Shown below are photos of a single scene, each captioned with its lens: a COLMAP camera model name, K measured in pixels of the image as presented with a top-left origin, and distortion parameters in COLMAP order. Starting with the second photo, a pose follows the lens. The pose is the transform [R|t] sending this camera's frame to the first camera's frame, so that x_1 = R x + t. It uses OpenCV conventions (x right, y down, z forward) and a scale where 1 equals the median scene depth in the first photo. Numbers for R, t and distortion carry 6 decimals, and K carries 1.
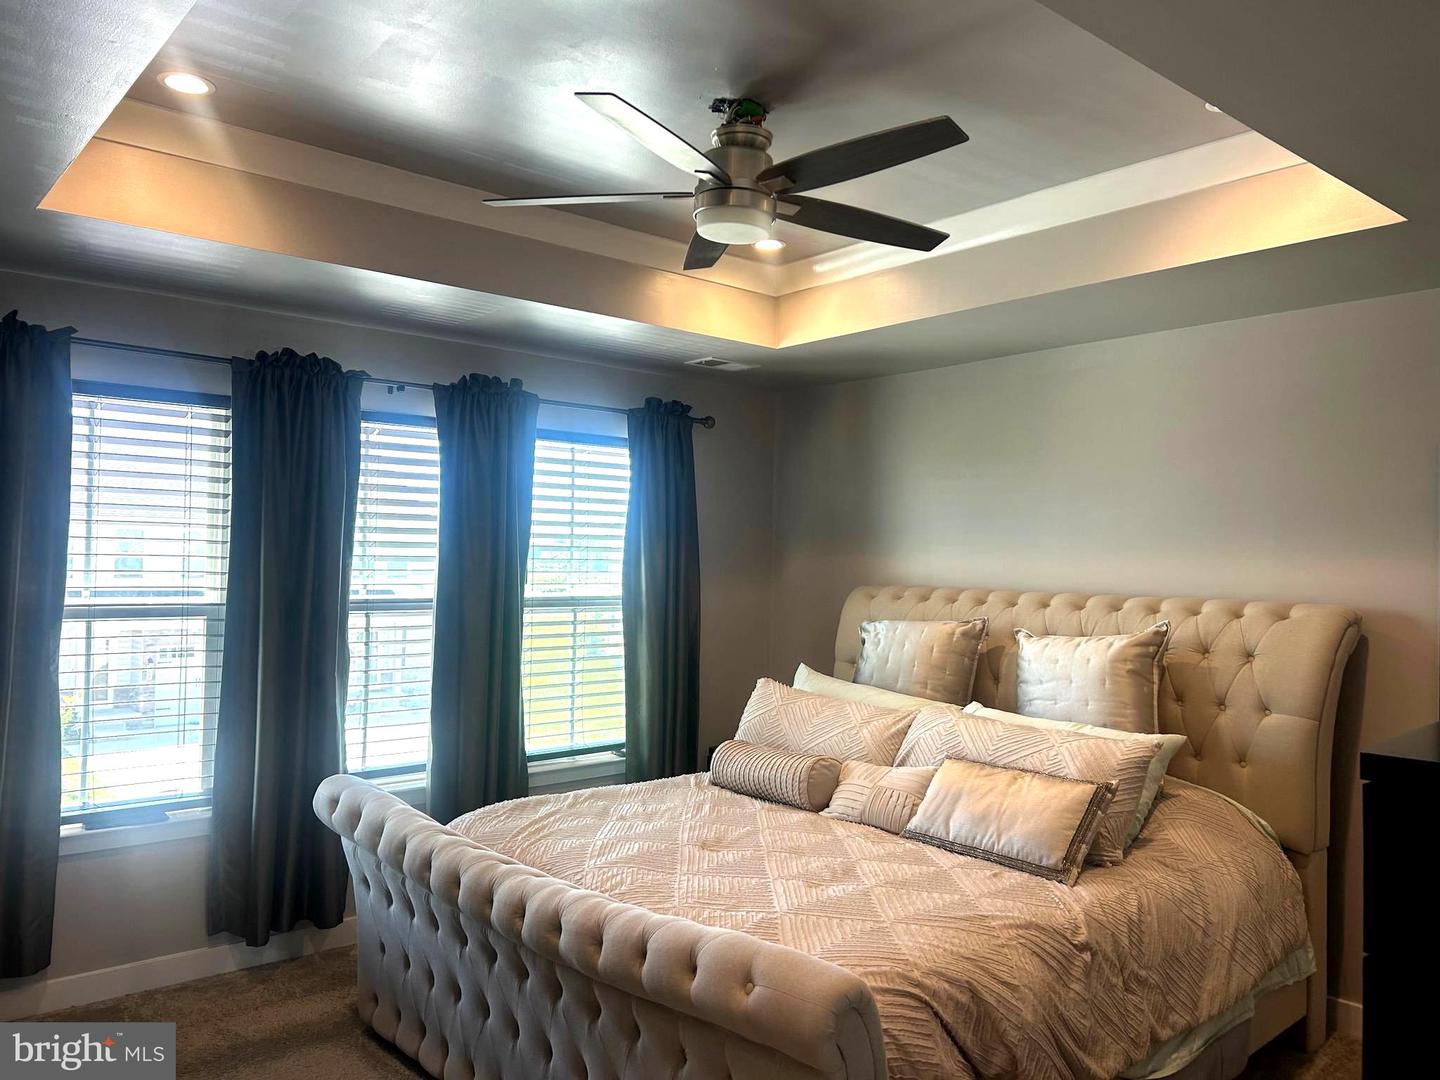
lens RADIAL K [[1078.4, 0, 719.1], [0, 1078.4, 546.7], [0, 0, 1]] dist [0.037965, -0.025344]
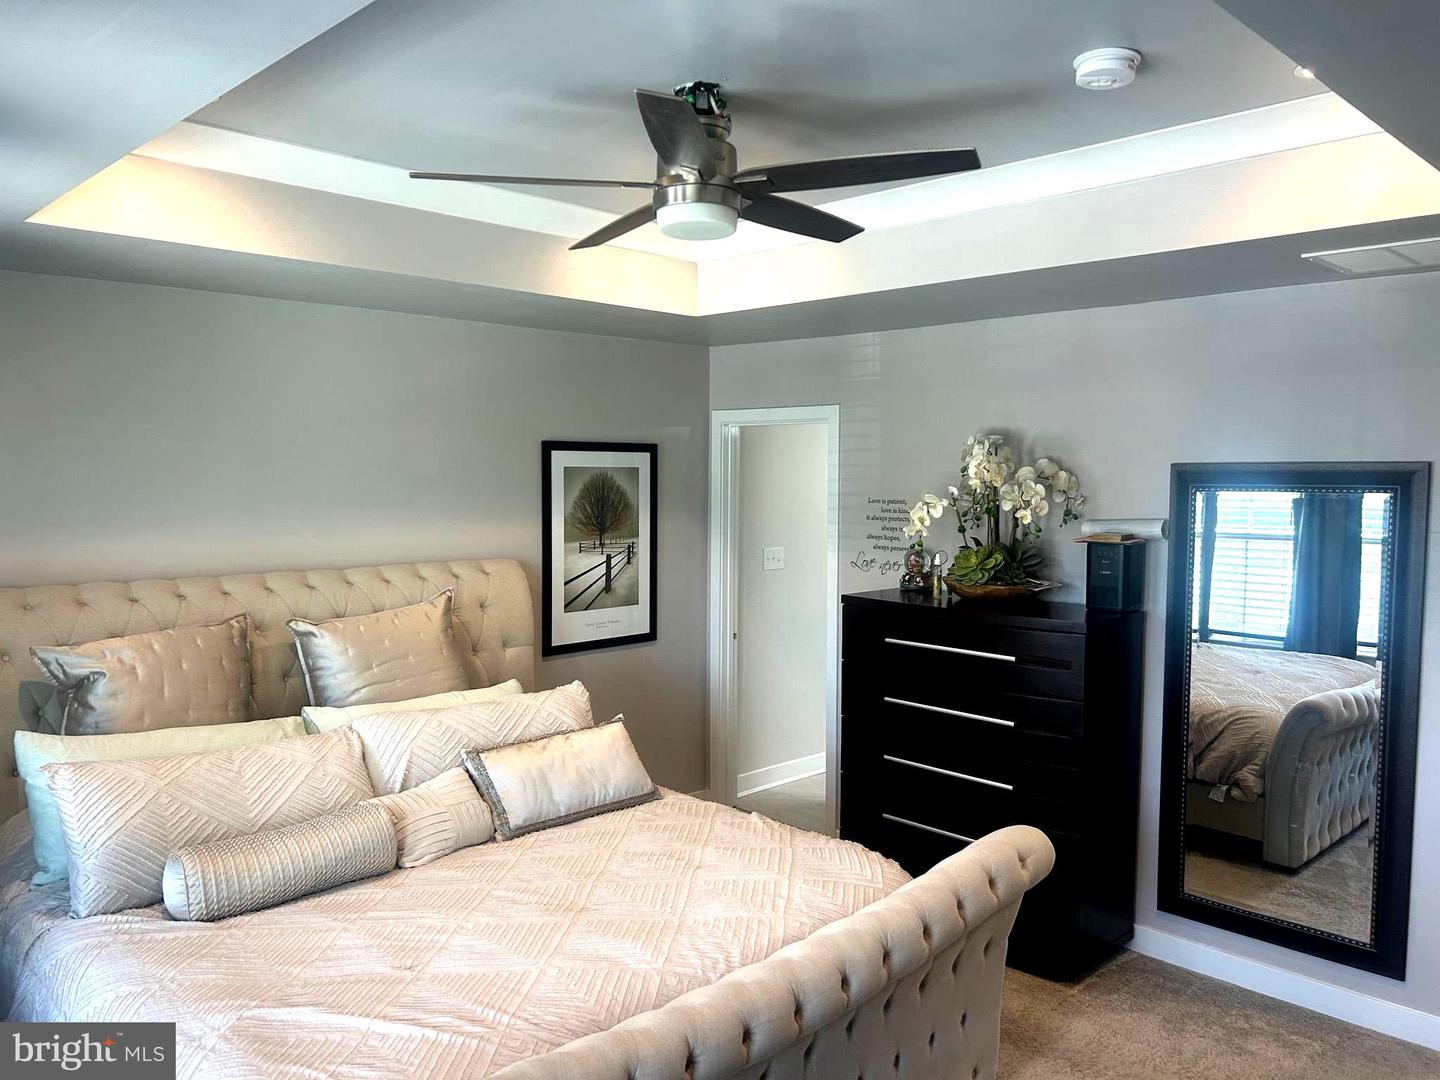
lens RADIAL K [[1078.4, 0, 719.1], [0, 1078.4, 546.7], [0, 0, 1]] dist [0.037965, -0.025344]
pose [[-0.064094, -0.089385, 0.993933, -0.760577], [-0.014671, 0.995957, 0.088621, -0.080956], [-0.997836, -0.008902, -0.065146, 0.838824]]
